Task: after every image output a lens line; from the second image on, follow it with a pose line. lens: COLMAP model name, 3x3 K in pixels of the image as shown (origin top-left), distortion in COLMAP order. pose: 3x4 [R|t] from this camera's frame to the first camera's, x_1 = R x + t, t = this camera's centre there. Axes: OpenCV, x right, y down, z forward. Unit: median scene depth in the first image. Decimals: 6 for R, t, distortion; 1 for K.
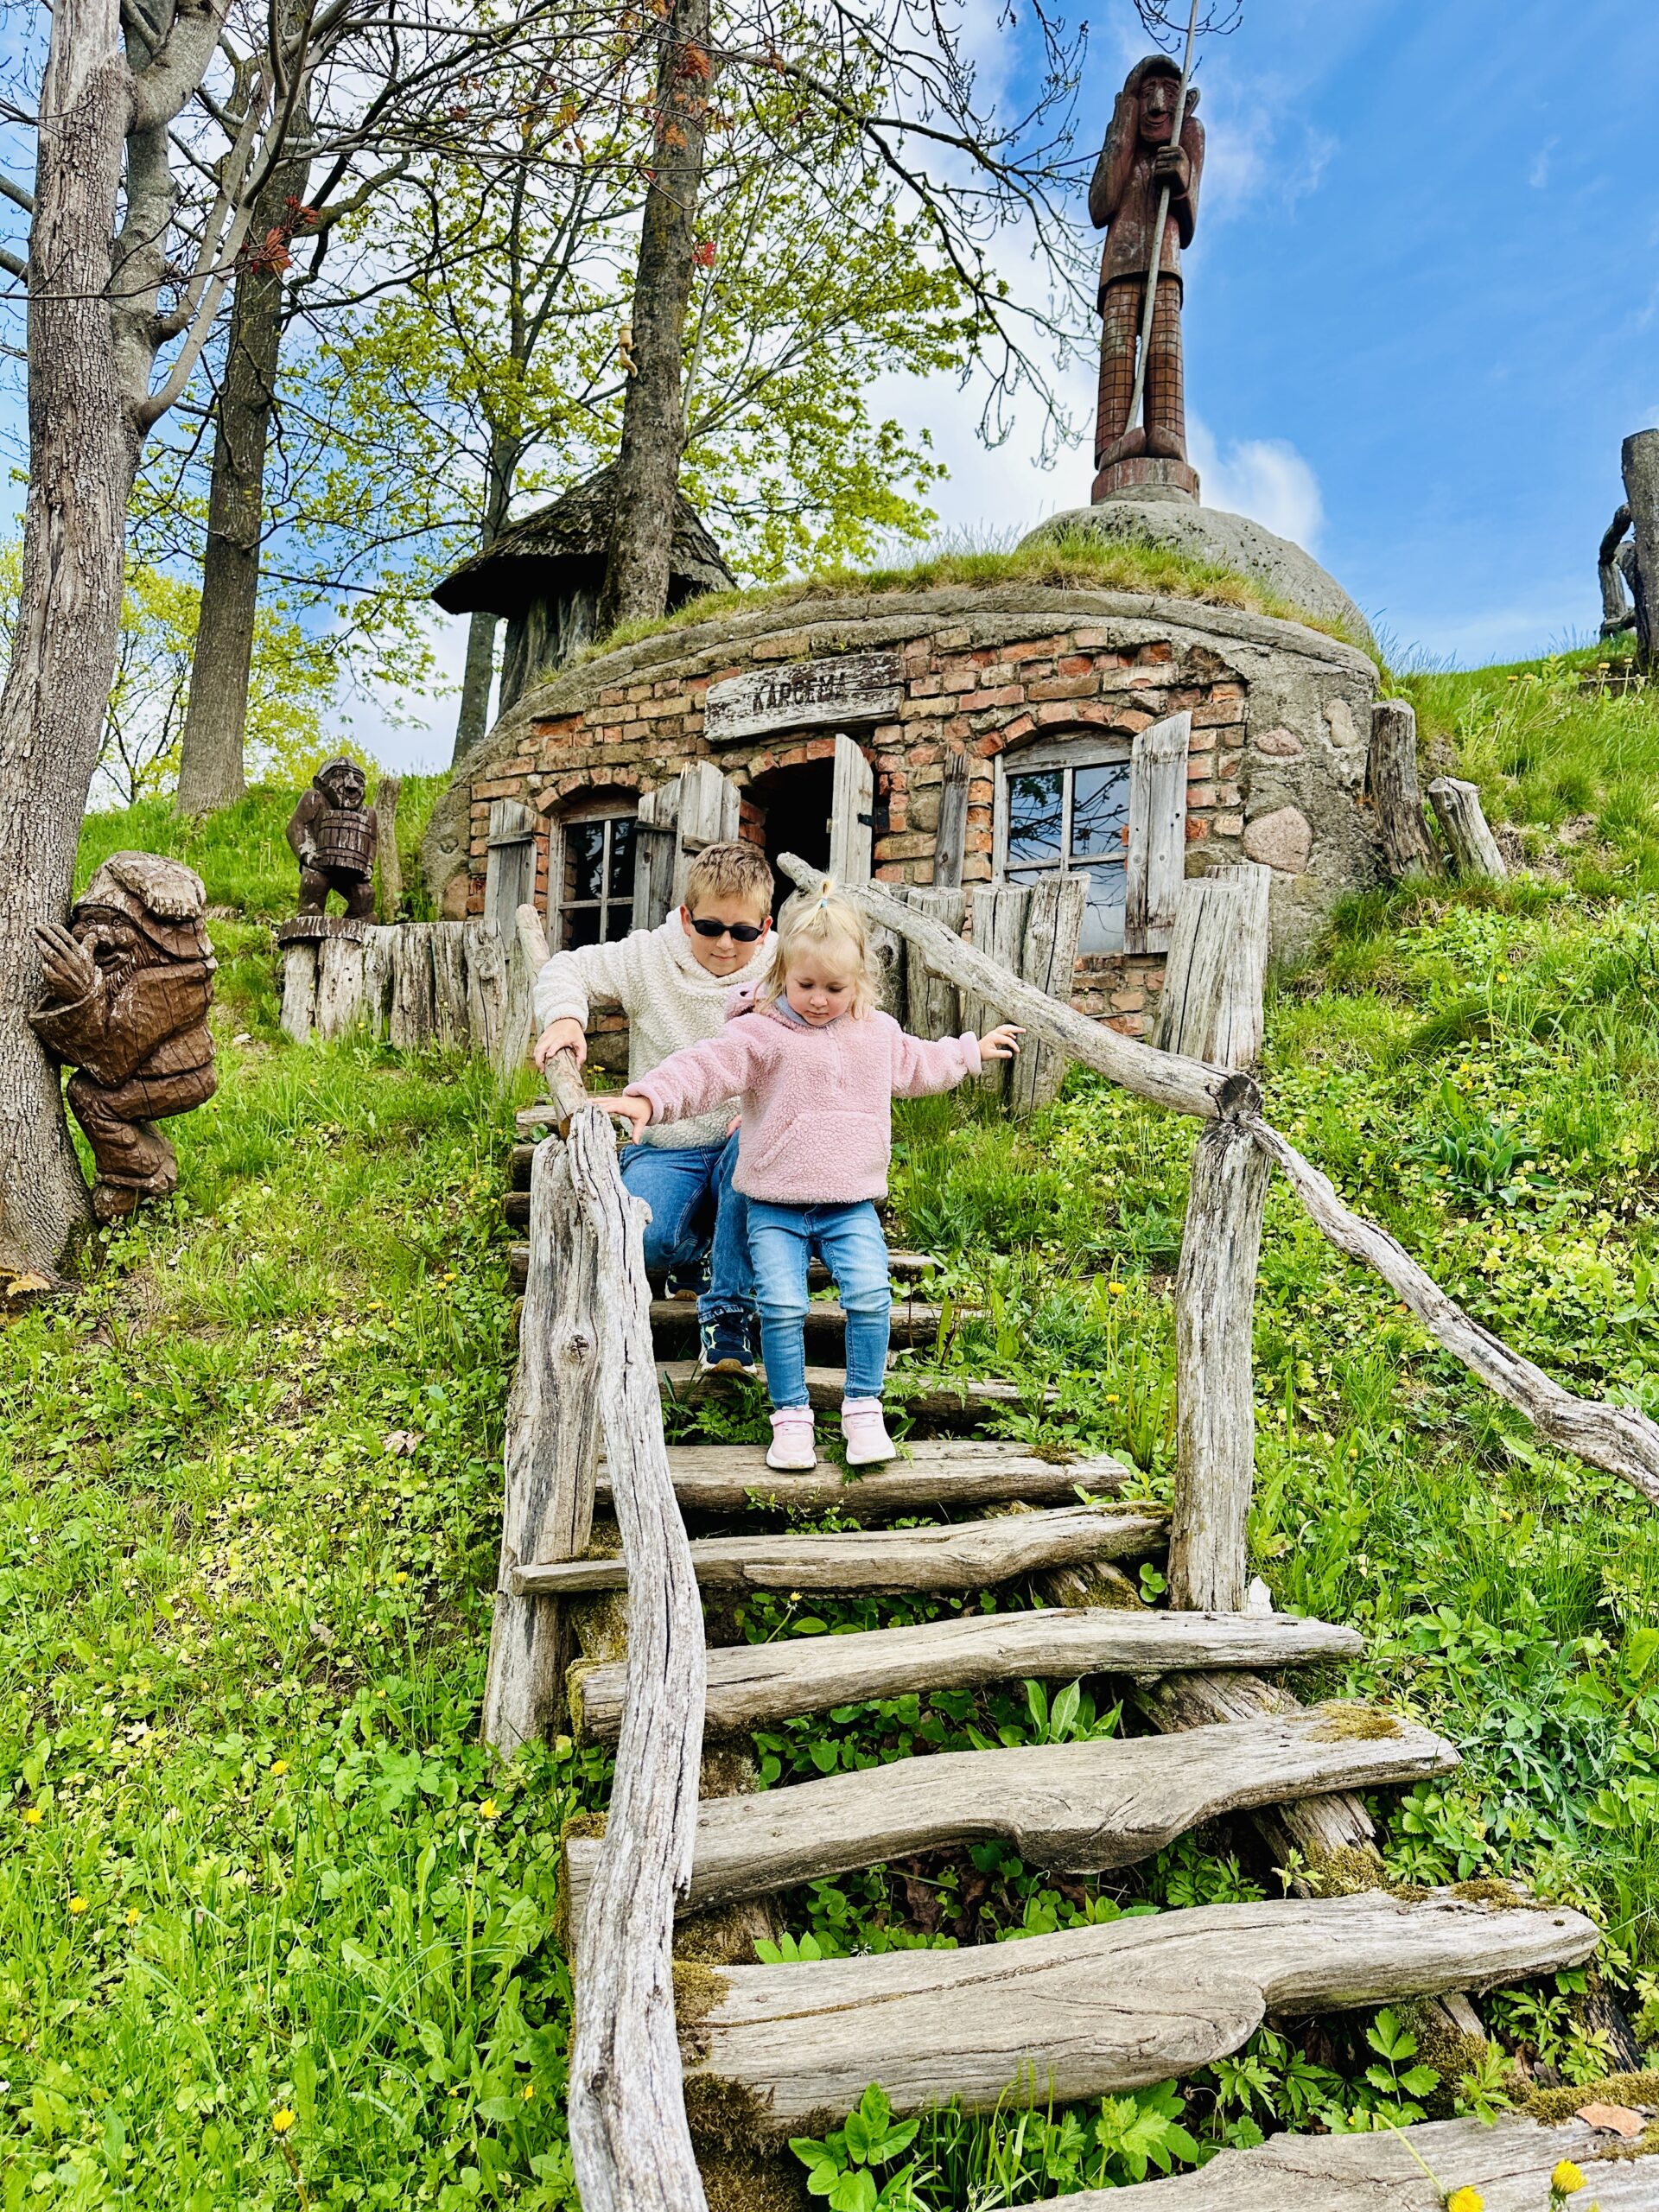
lens RADIAL K [[1528.9, 0, 829.5], [0, 1528.9, 1106.0], [0, 0, 1]] dist [0.176184, -0.307497]
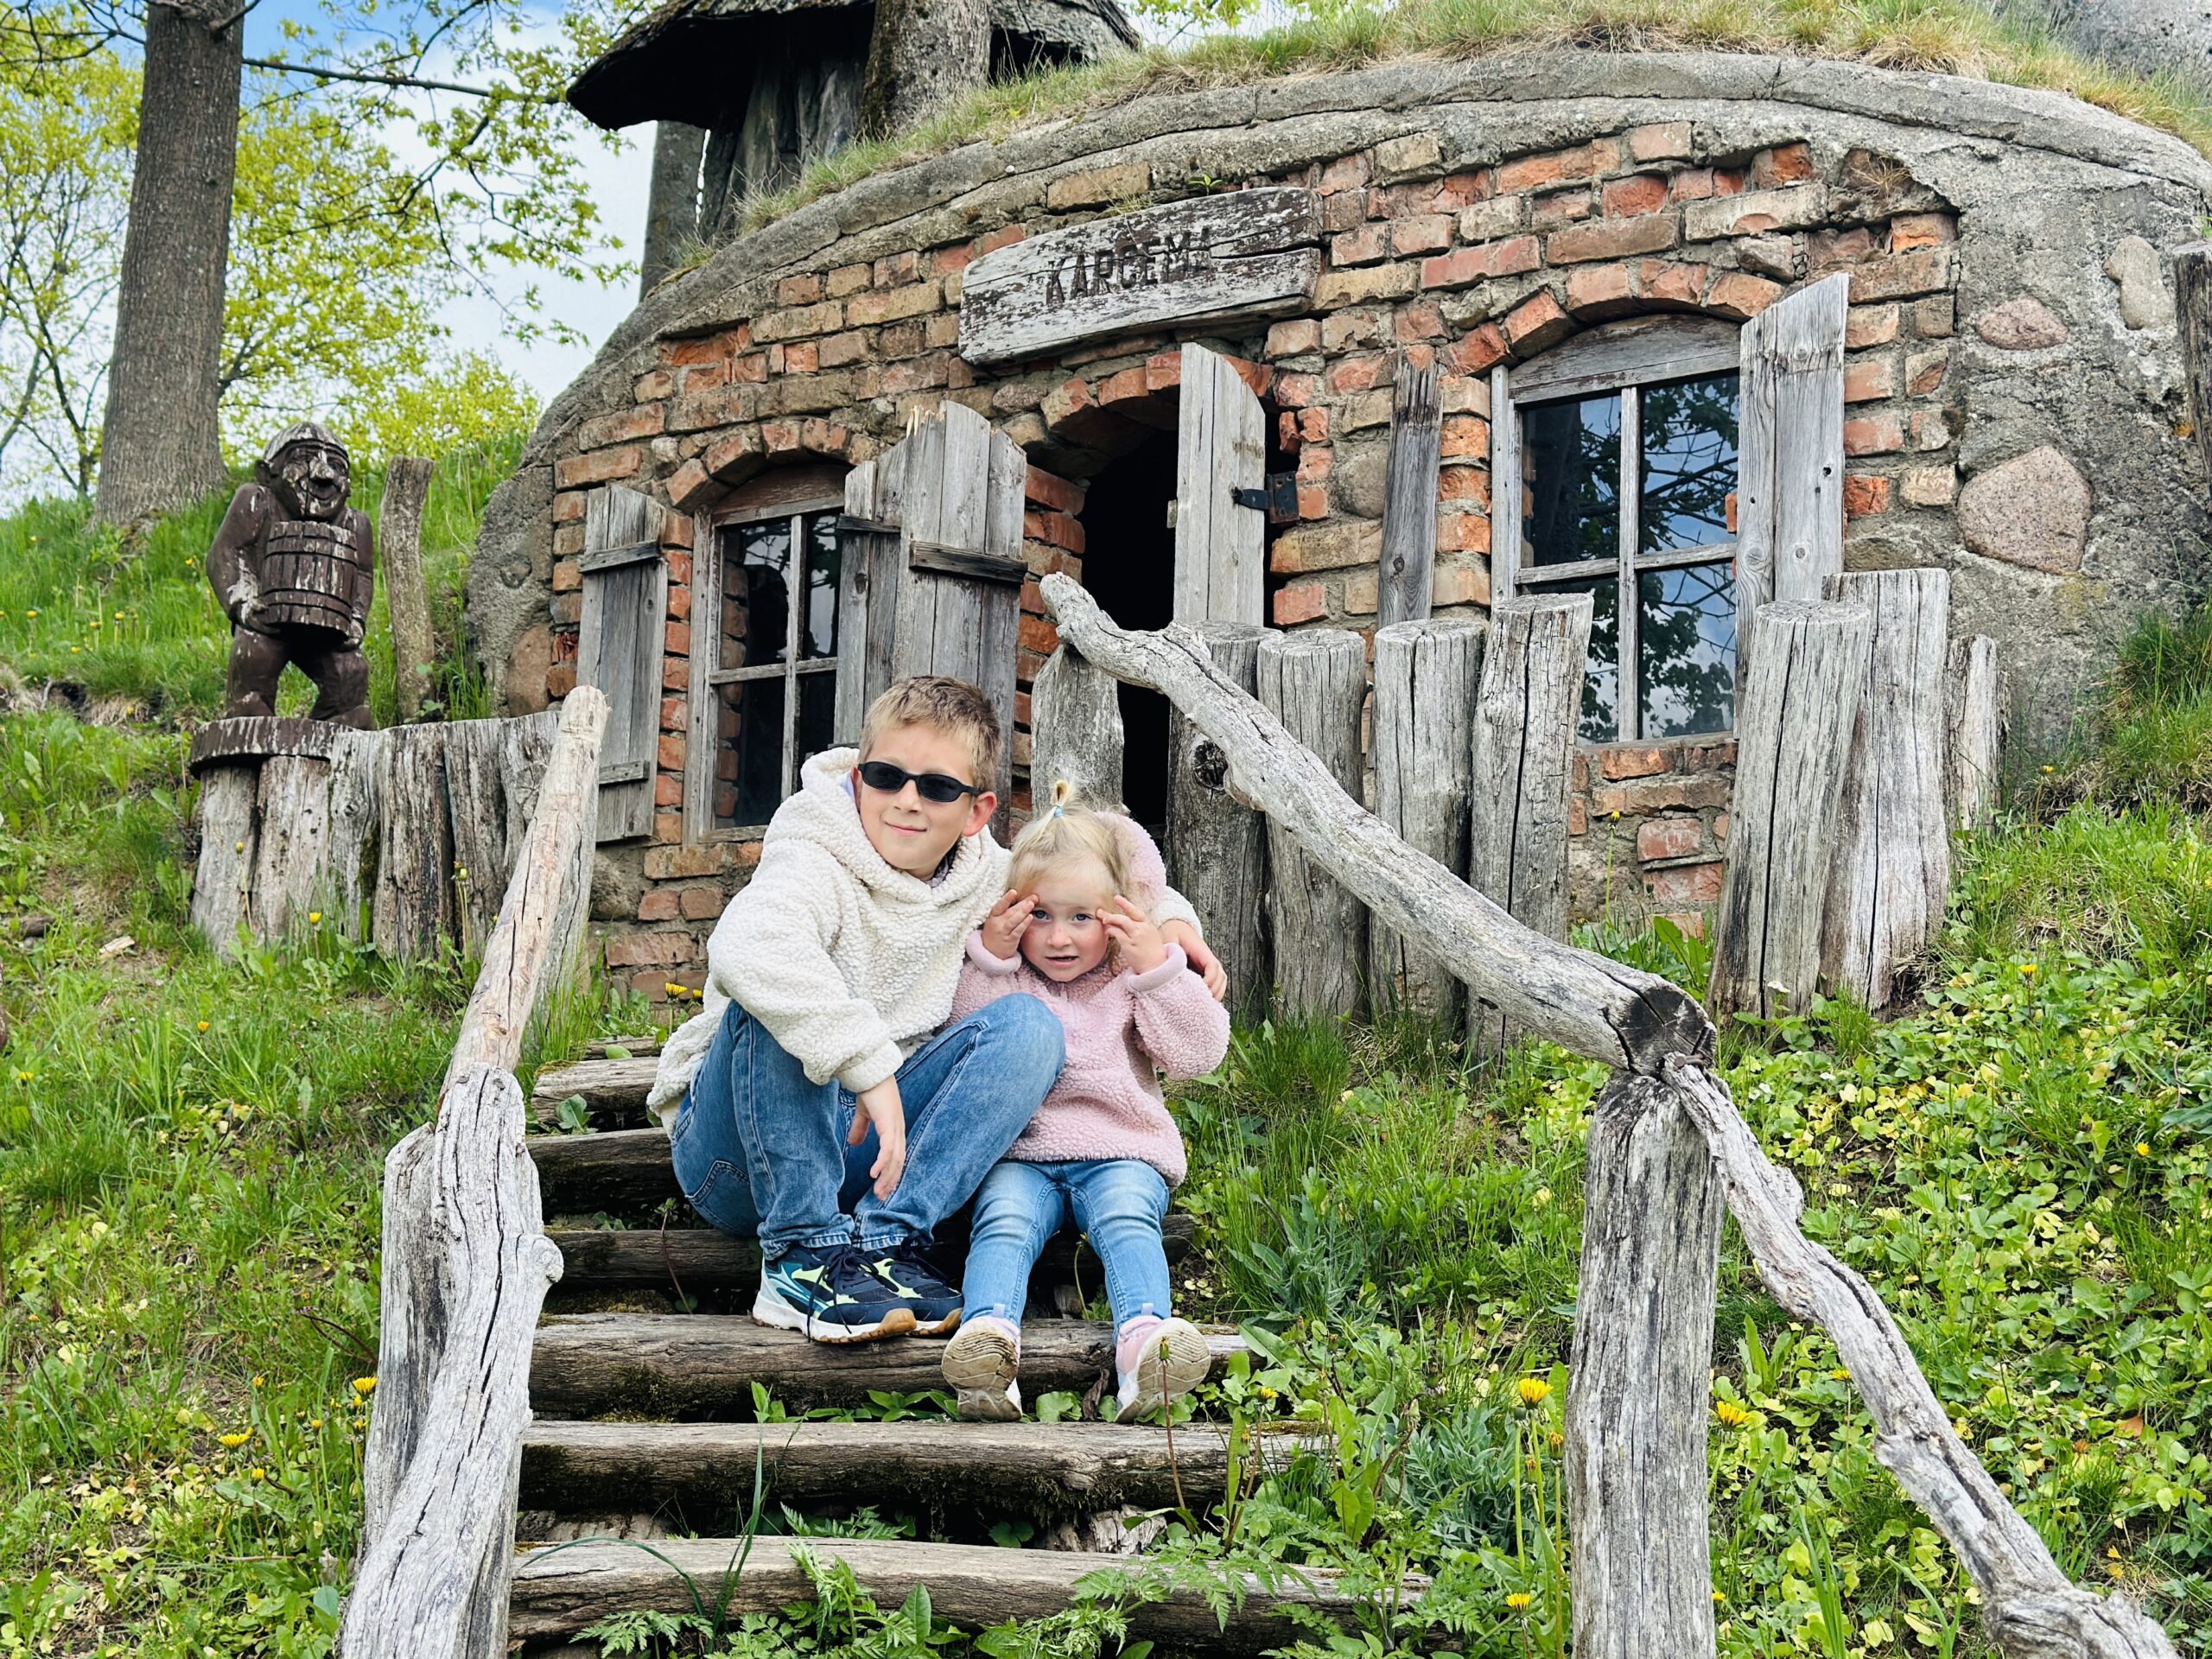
lens RADIAL K [[3060.9, 0, 1114.3], [0, 3060.9, 855.3], [0, 0, 1]] dist [0.148126, -0.084748]
pose [[0.994089, -0.028390, -0.104787, 0.085254], [0.022249, 0.997992, -0.059310, -0.002993], [0.106260, 0.056628, 0.992725, -0.041761]]
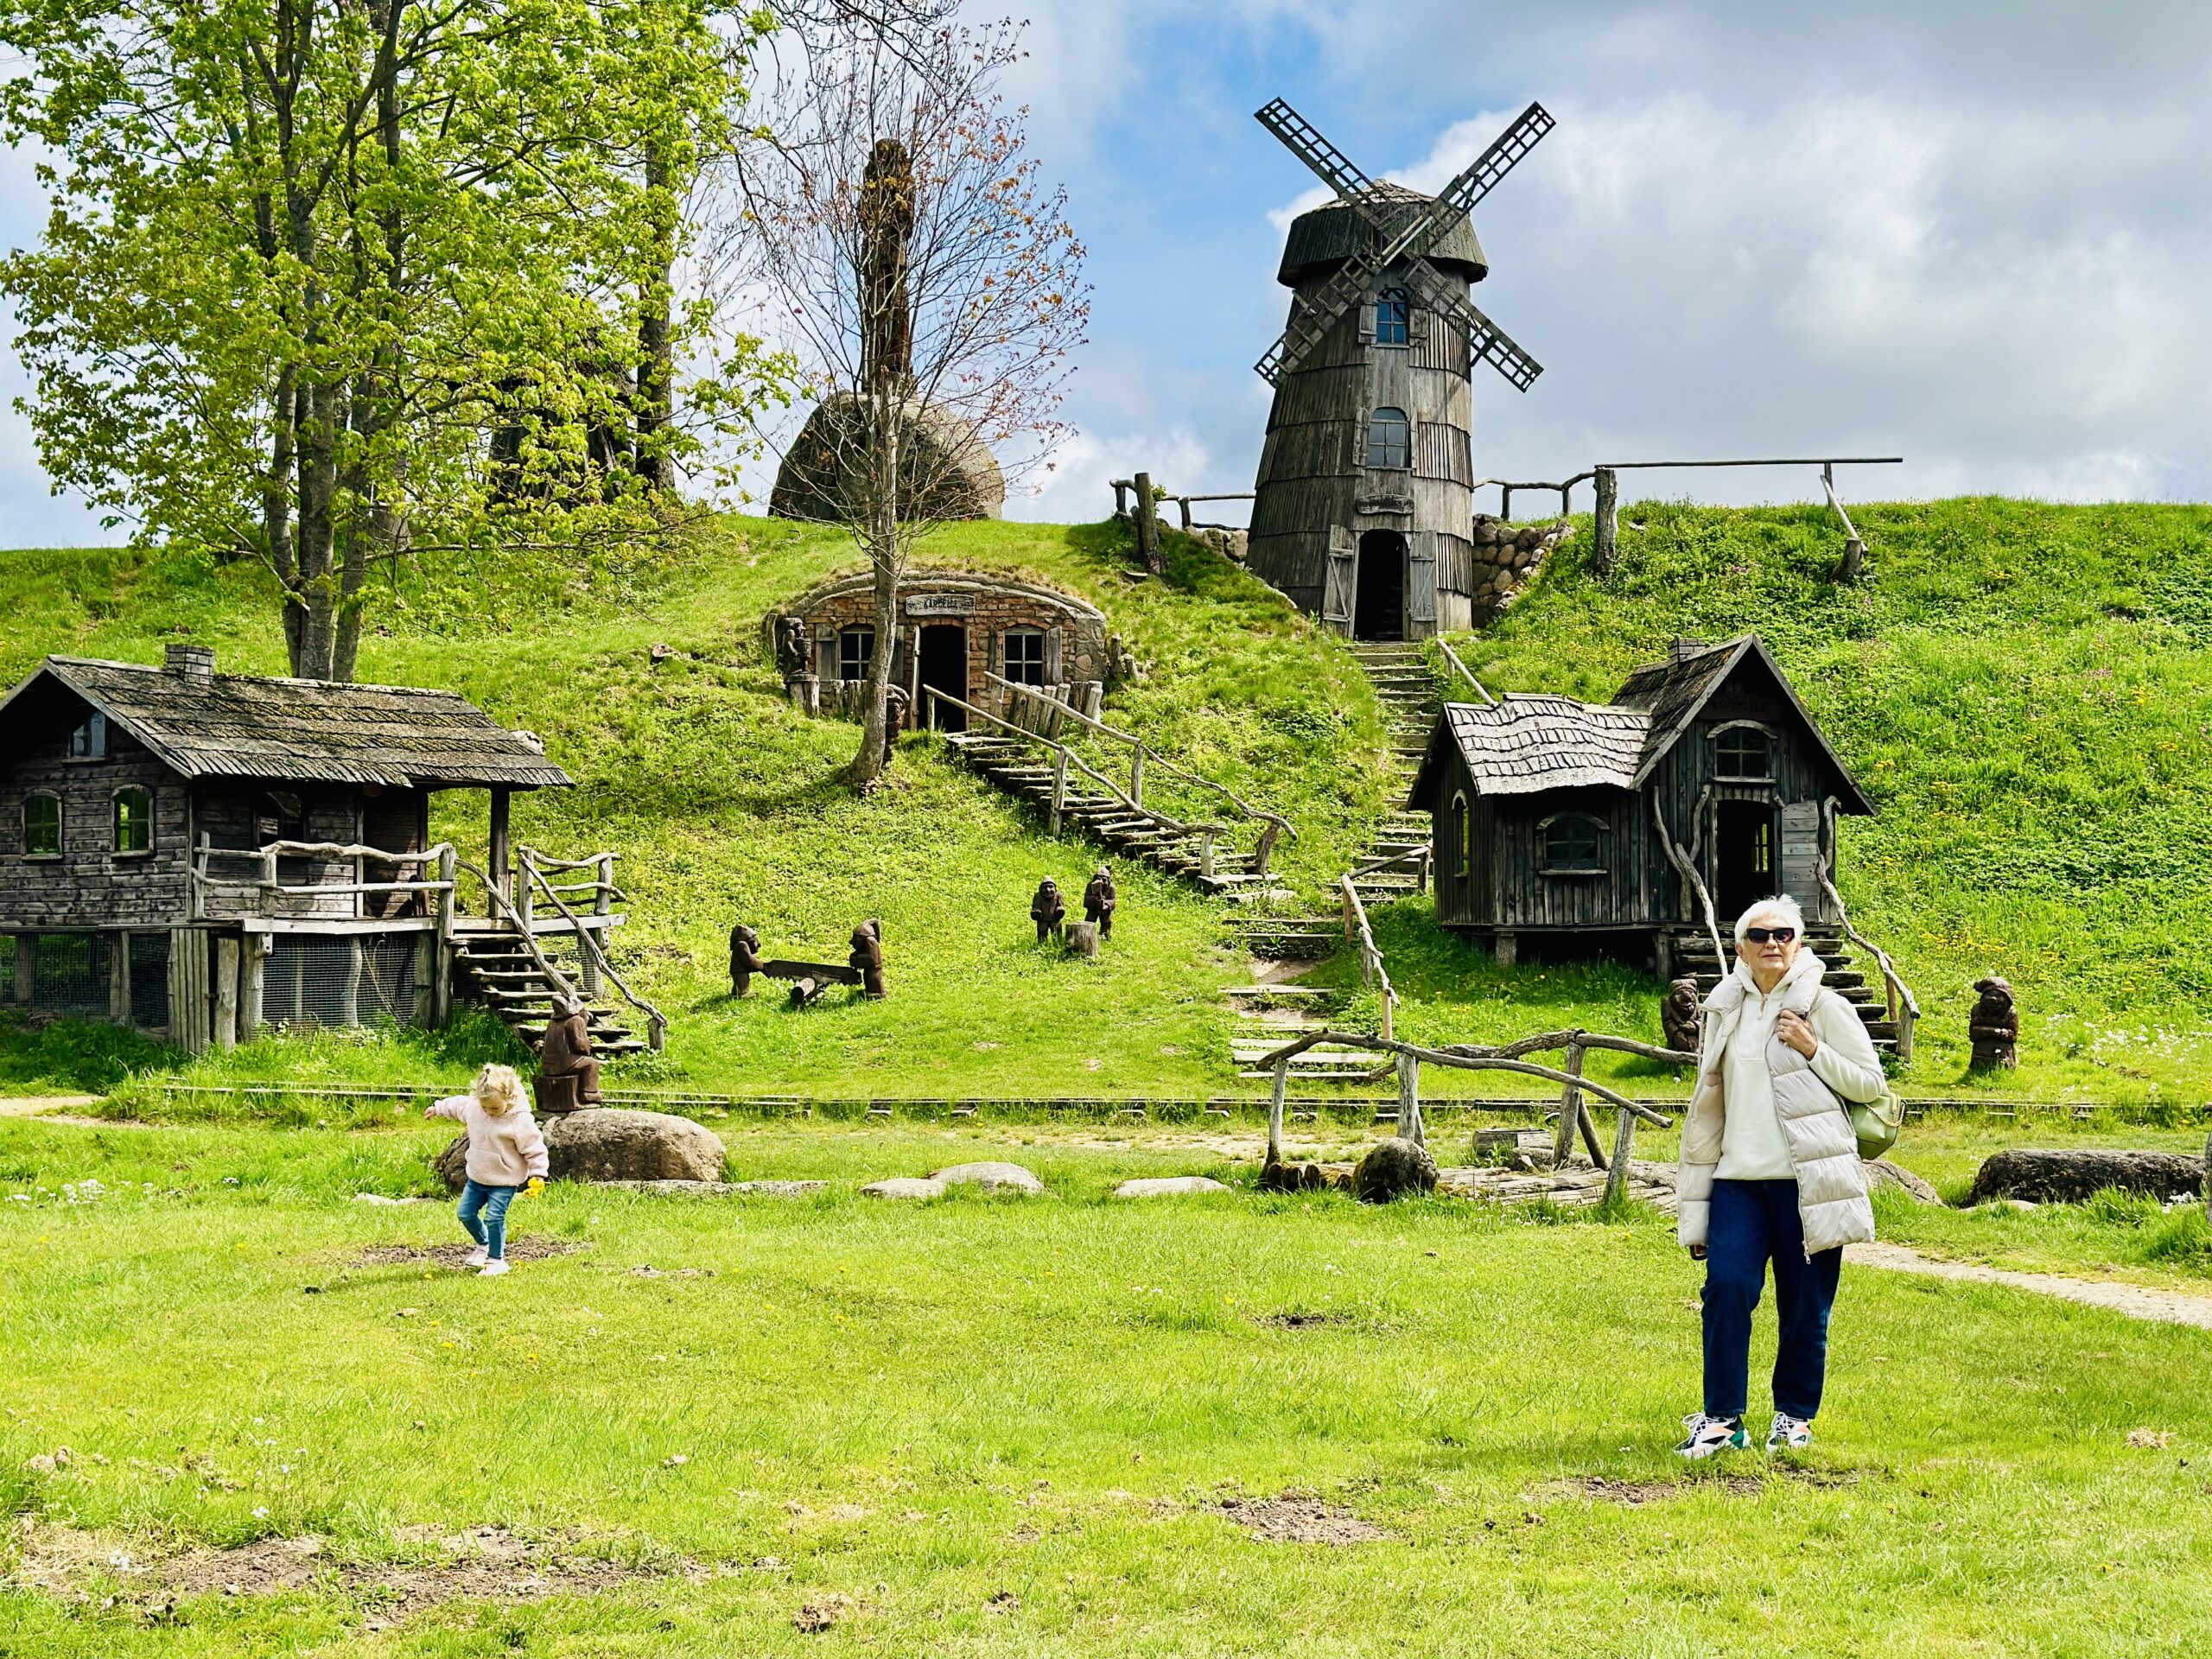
lens RADIAL K [[3060.9, 0, 1114.3], [0, 3060.9, 855.3], [0, 0, 1]] dist [0.148126, -0.084748]
pose [[0.845306, -0.036875, 0.533009, -3.327310], [-0.010243, 0.996314, 0.085171, -0.310765], [-0.534184, -0.077455, 0.841812, -4.894139]]
